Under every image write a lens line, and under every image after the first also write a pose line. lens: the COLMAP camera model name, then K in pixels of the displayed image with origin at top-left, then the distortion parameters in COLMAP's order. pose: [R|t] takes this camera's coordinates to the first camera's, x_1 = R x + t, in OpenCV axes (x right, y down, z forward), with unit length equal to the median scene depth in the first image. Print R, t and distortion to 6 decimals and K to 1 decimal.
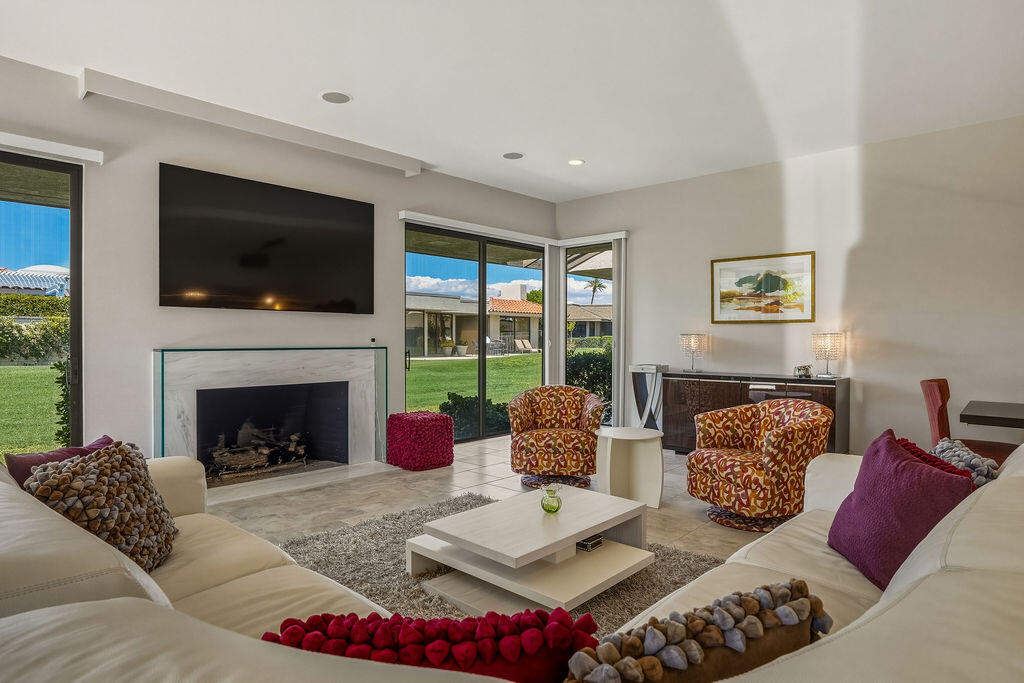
lens RADIAL K [[556.7, 0, 504.4], [0, 556.7, 337.2], [0, 0, 1]] dist [-0.043563, 0.017872]
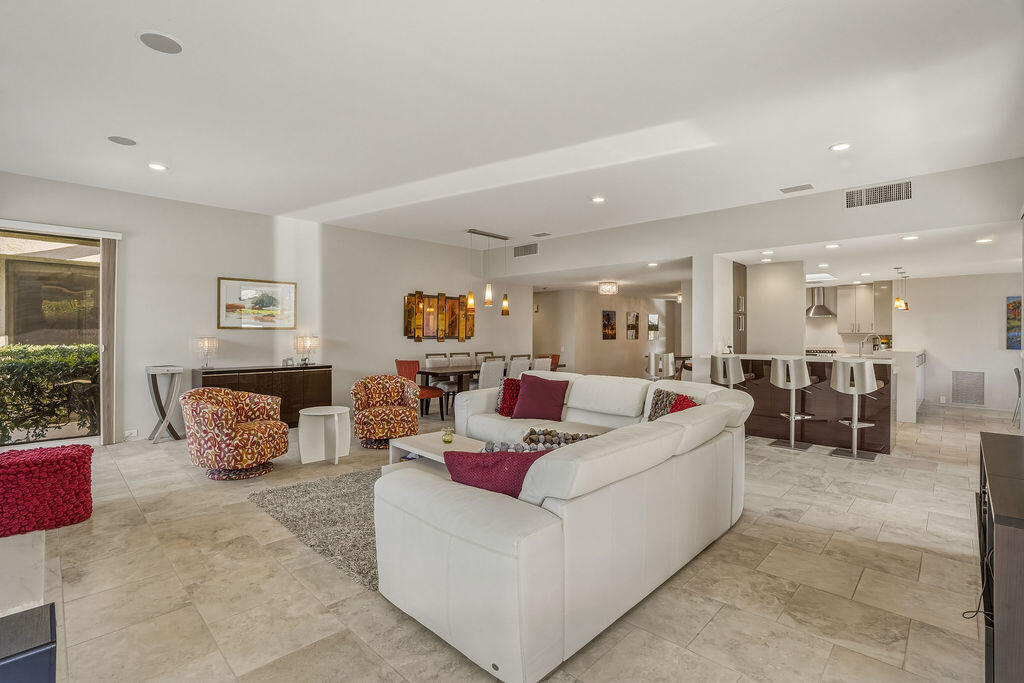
lens RADIAL K [[469.3, 0, 503.9], [0, 469.3, 334.4], [0, 0, 1]] dist [-0.051148, 0.005680]
pose [[0.043985, -0.005904, 0.999015, -0.685992], [-0.006106, 0.999962, 0.006178, -0.024258], [-0.999014, -0.006372, 0.043947, 0.357225]]
